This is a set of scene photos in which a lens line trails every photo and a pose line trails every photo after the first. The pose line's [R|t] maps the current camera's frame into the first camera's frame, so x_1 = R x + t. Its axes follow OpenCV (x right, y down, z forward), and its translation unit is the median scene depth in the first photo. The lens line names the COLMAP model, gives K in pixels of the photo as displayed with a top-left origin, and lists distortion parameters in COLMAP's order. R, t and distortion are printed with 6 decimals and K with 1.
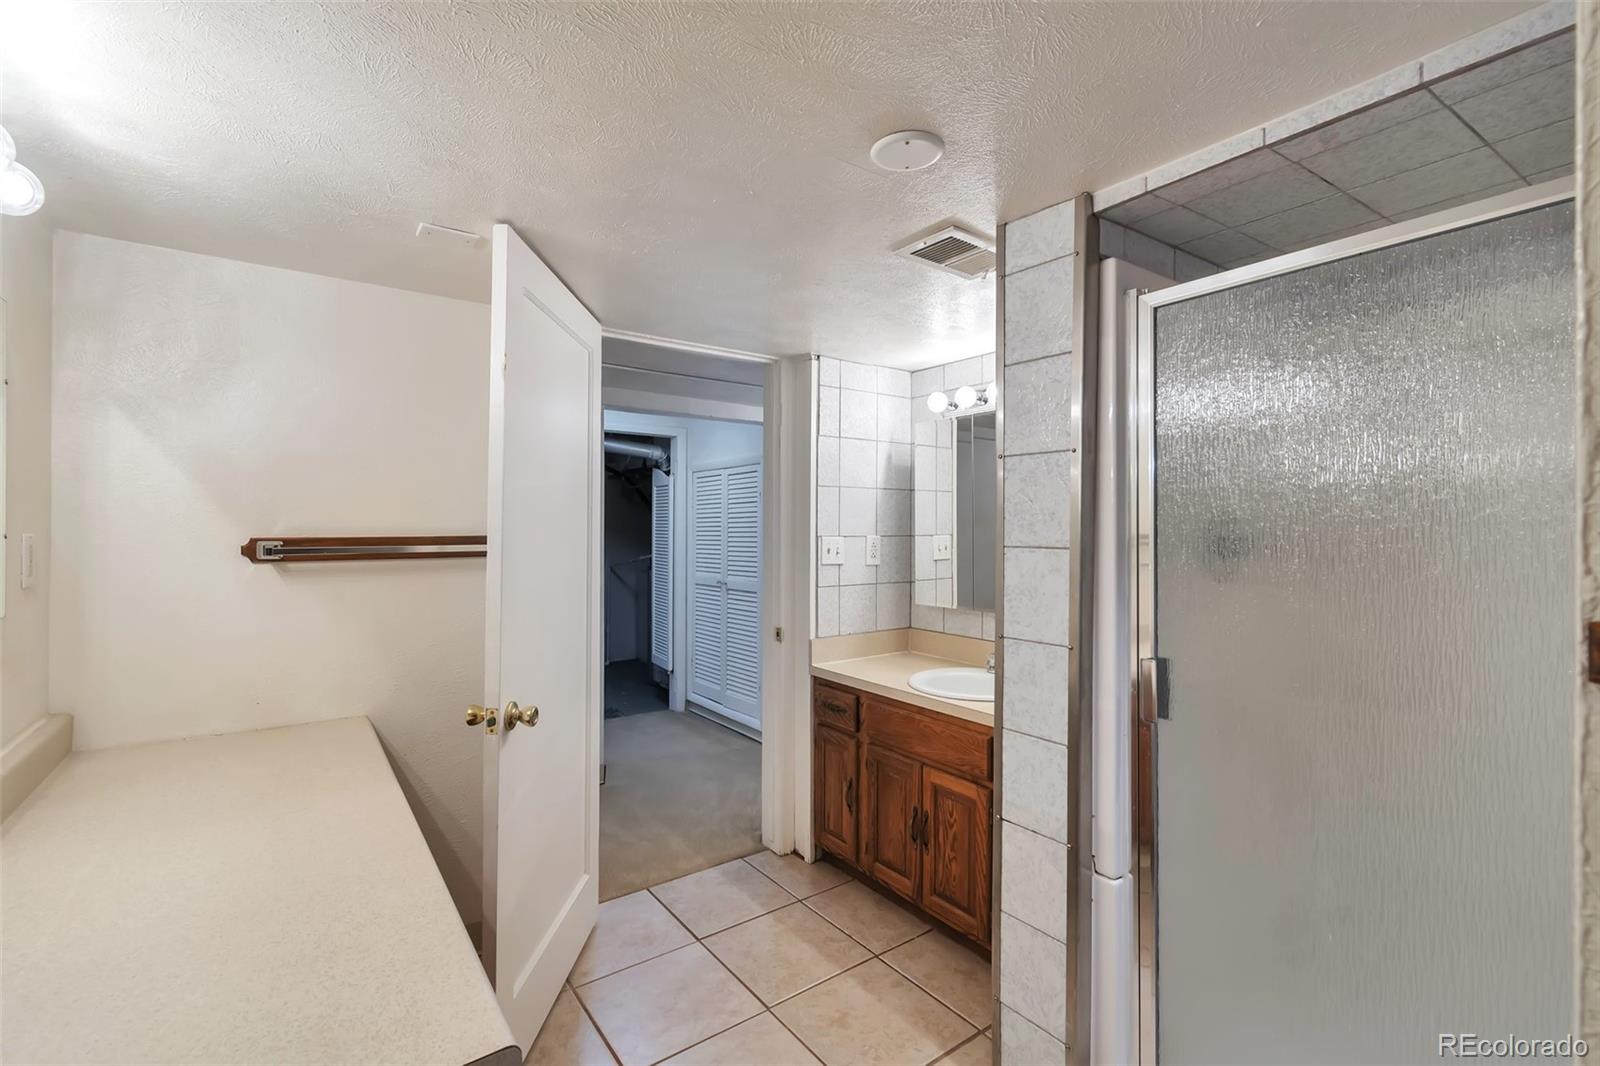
lens RADIAL K [[717.3, 0, 798.8], [0, 717.3, 530.9], [0, 0, 1]] dist [0.000945, -0.000121]
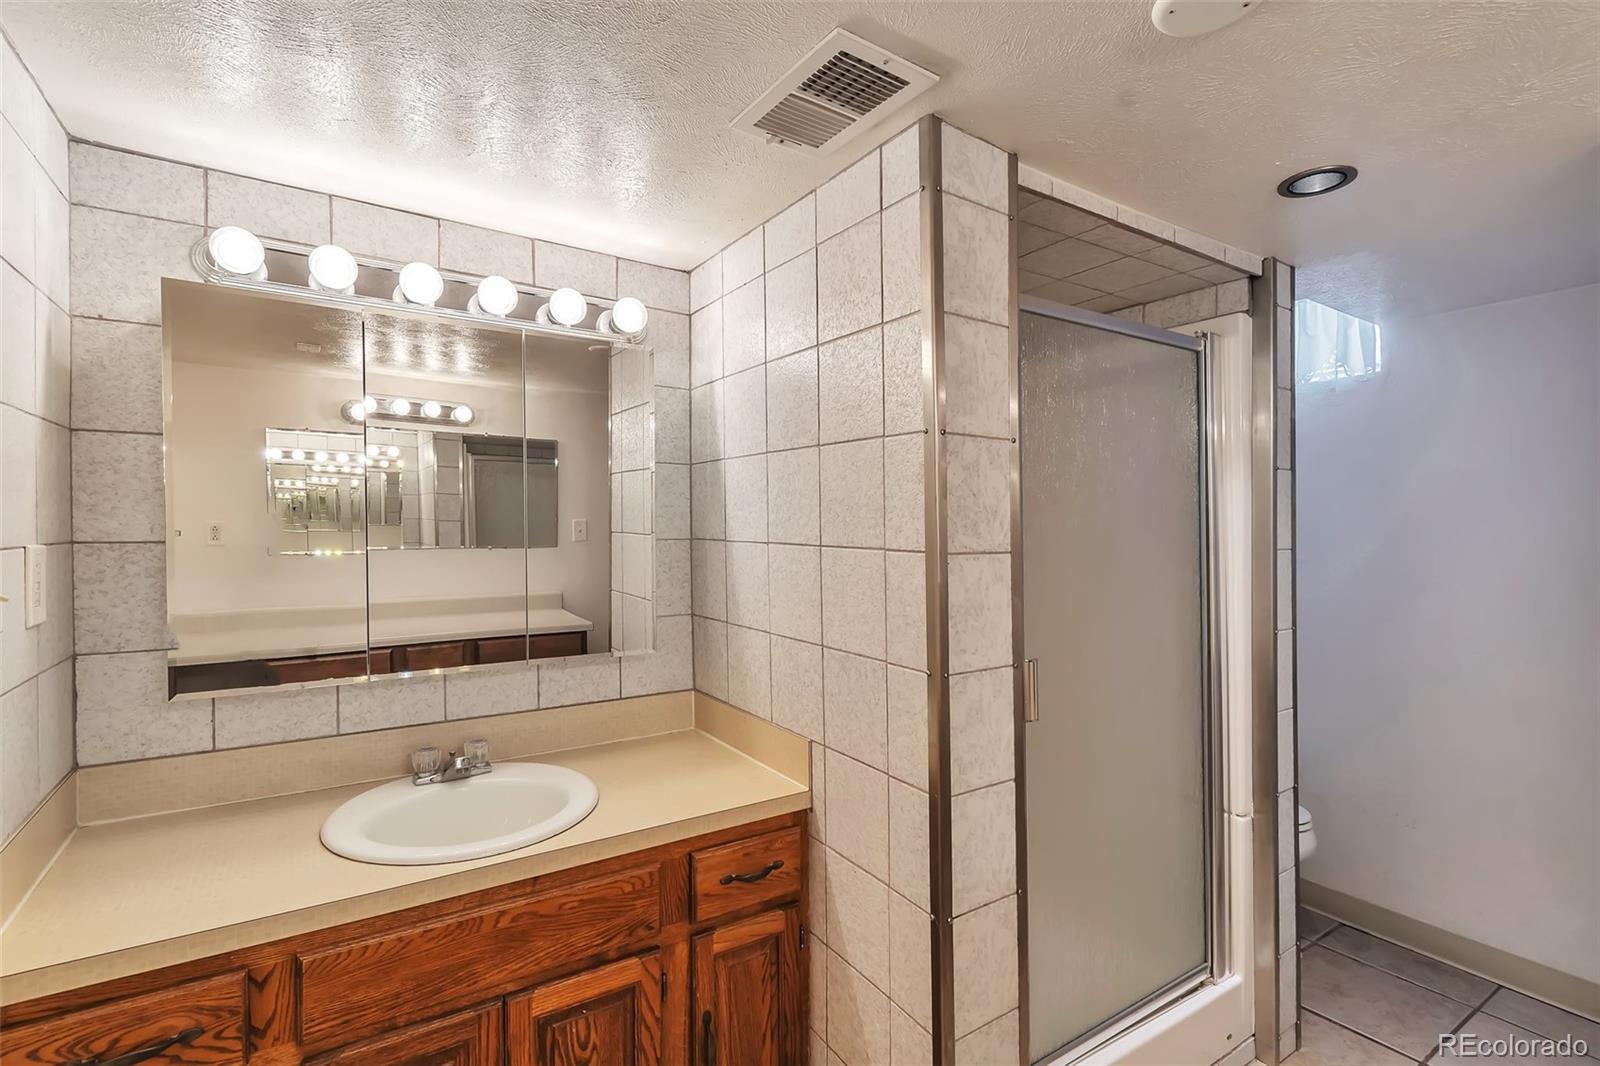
lens RADIAL K [[747.9, 0, 801.0], [0, 747.9, 528.1], [0, 0, 1]] dist [-0.000153, 0.000009]
pose [[0.028259, -0.003302, 0.999595, -0.507525], [-0.001551, 0.999993, 0.003347, -0.007472], [-0.999599, -0.001645, 0.028254, 1.157750]]
